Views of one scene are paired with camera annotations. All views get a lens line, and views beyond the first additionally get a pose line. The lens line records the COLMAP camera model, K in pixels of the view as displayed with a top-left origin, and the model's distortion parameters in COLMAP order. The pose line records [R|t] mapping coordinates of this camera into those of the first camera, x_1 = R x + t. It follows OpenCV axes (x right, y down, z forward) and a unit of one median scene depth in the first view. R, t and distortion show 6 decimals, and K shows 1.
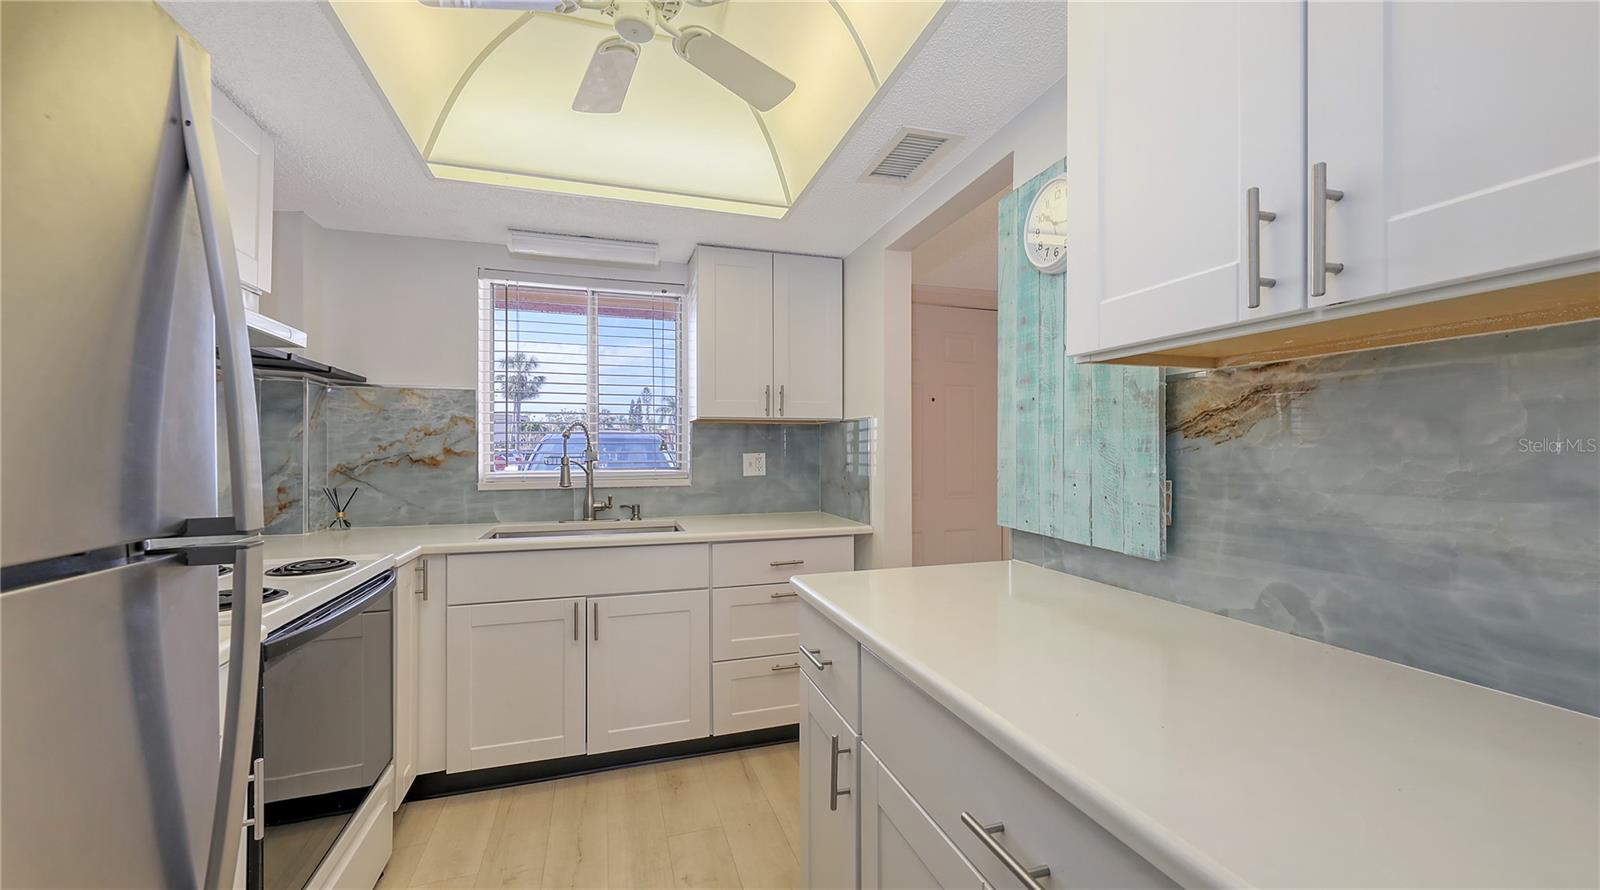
lens RADIAL K [[631.7, 0, 798.6], [0, 631.7, 451.6], [0, 0, 1]] dist [0.001457, 0.000036]
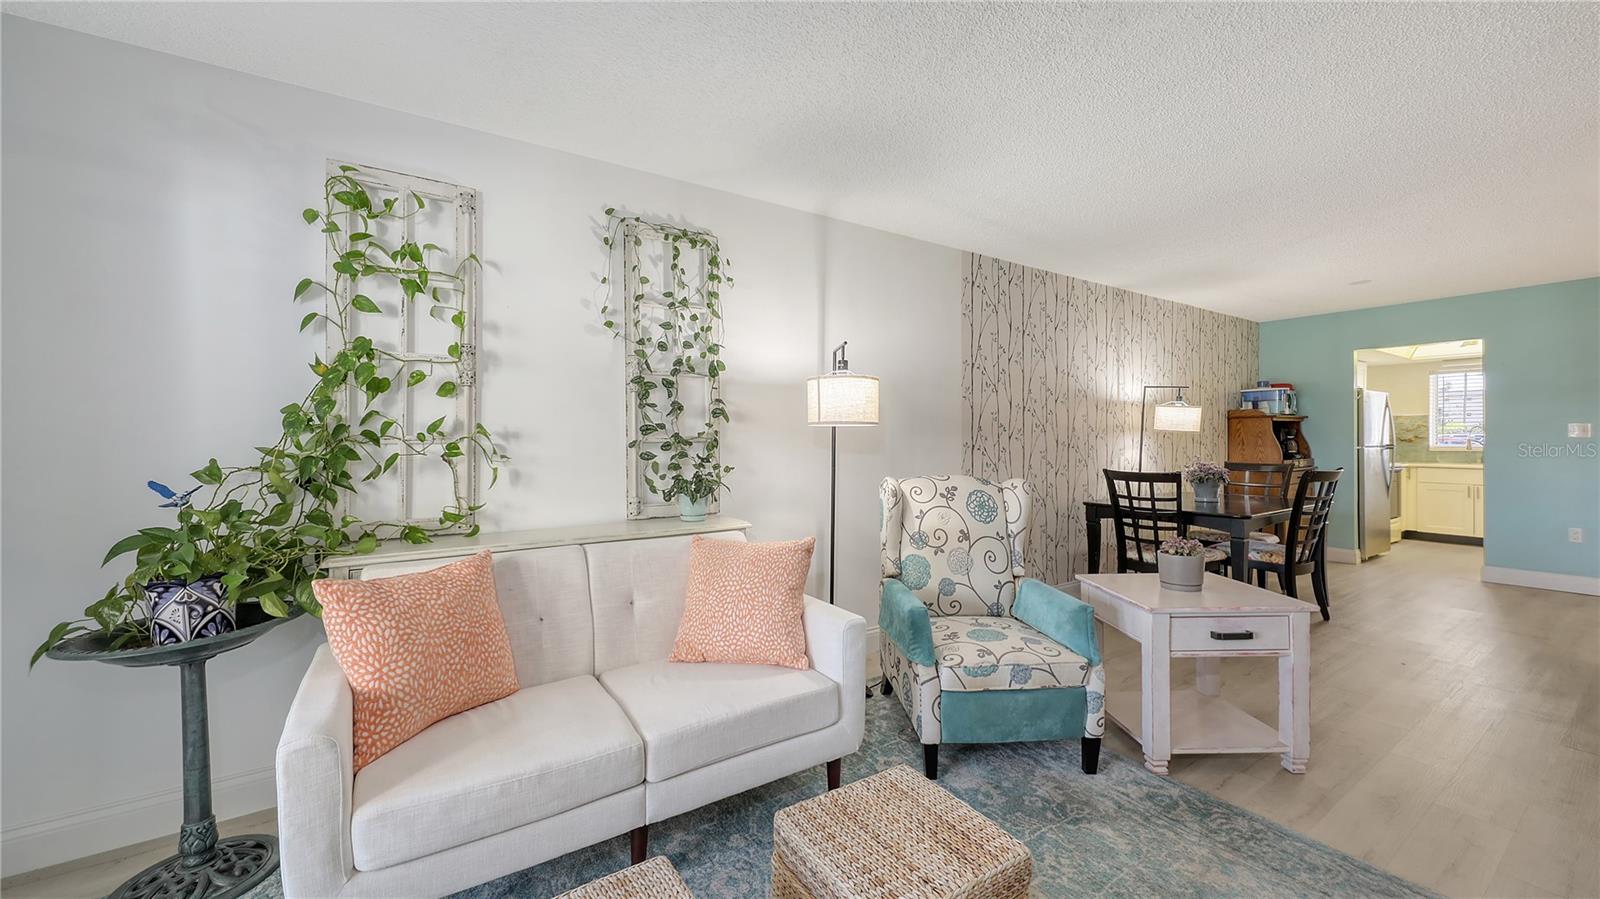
lens RADIAL K [[614.6, 0, 808.5], [0, 614.6, 435.2], [0, 0, 1]] dist [-0.000867, -0.001264]
pose [[0.291625, -0.006656, -0.956510, 1.327595], [0.001685, 0.999978, -0.006444, 0.005222], [0.956531, 0.000267, 0.291630, -2.494936]]
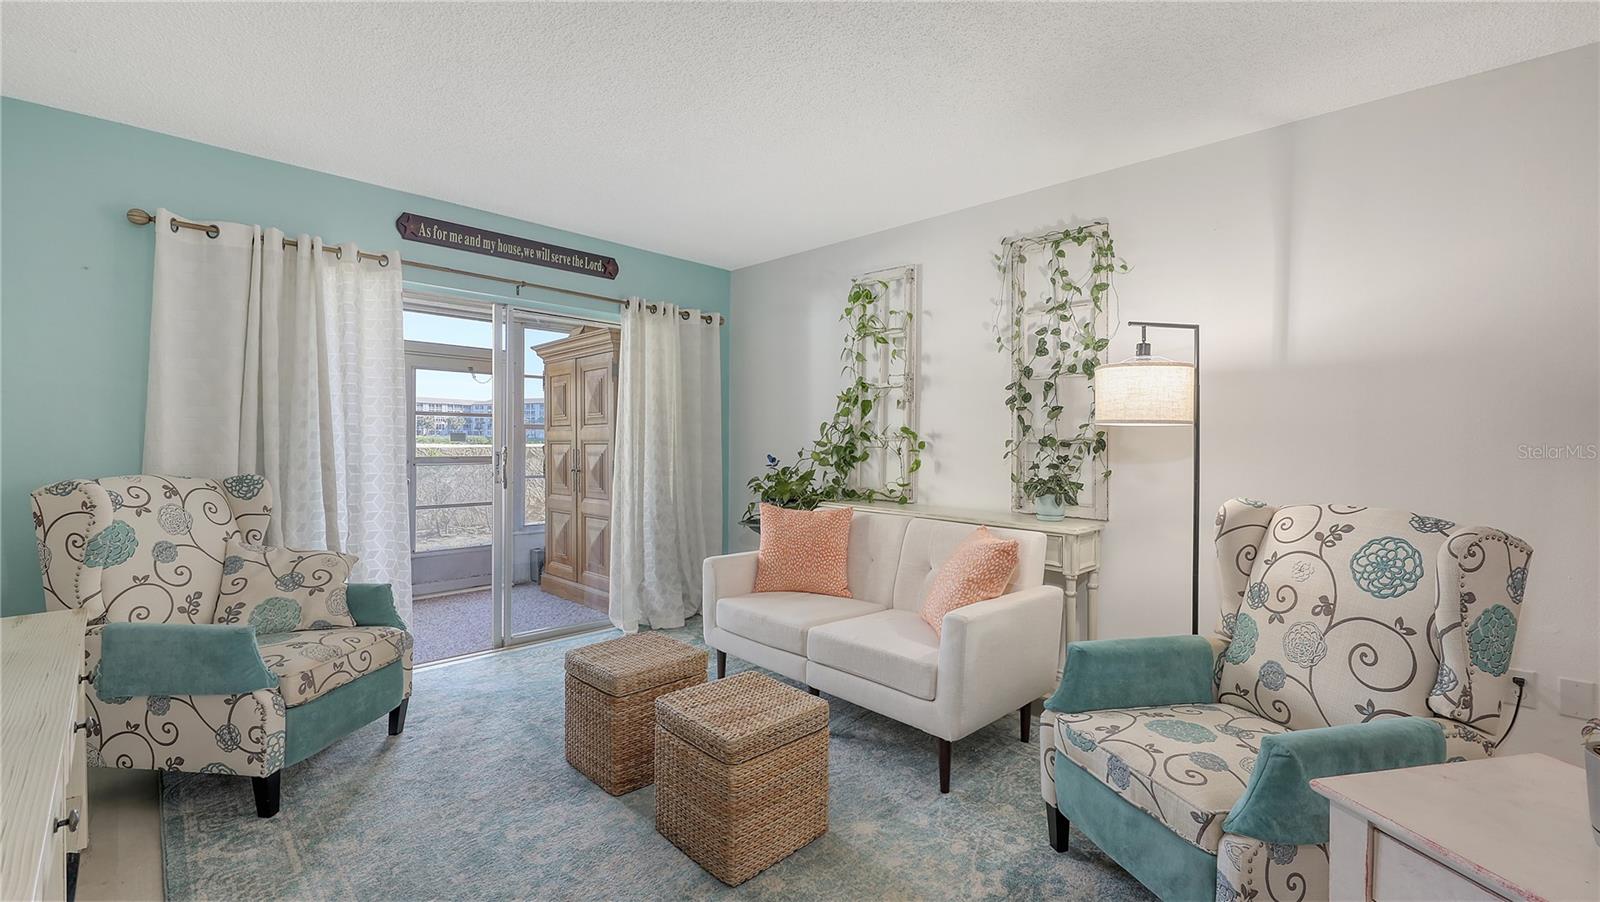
lens RADIAL K [[666.8, 0, 802.6], [0, 666.8, 437.1], [0, 0, 1]] dist [-0.003942, -0.000477]
pose [[-0.882833, -0.010195, -0.469576, 1.200983], [-0.012114, 0.999926, 0.001066, 0.003427], [0.469530, 0.006629, -0.882892, -1.647606]]
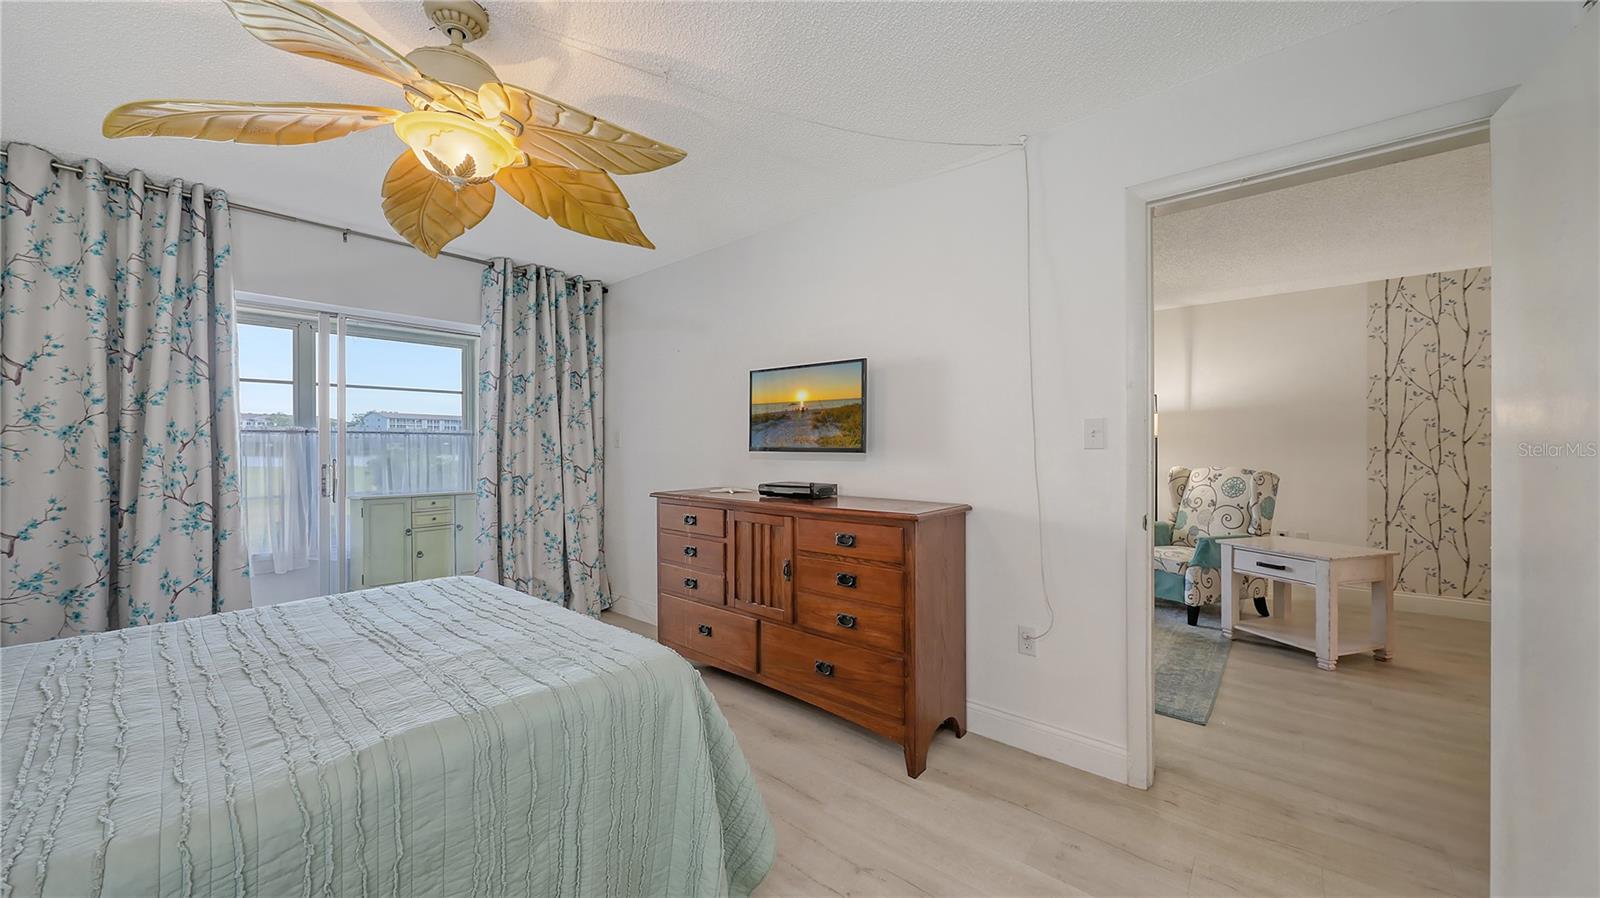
lens RADIAL K [[563.2, 0, 805.0], [0, 563.2, 448.1], [0, 0, 1]] dist [0.000585, 0.000019]
pose [[-0.841011, 0.004671, -0.540997, 2.159724], [0.002423, 0.999985, 0.004867, 0.005086], [0.541012, 0.002782, -0.841010, -1.308113]]
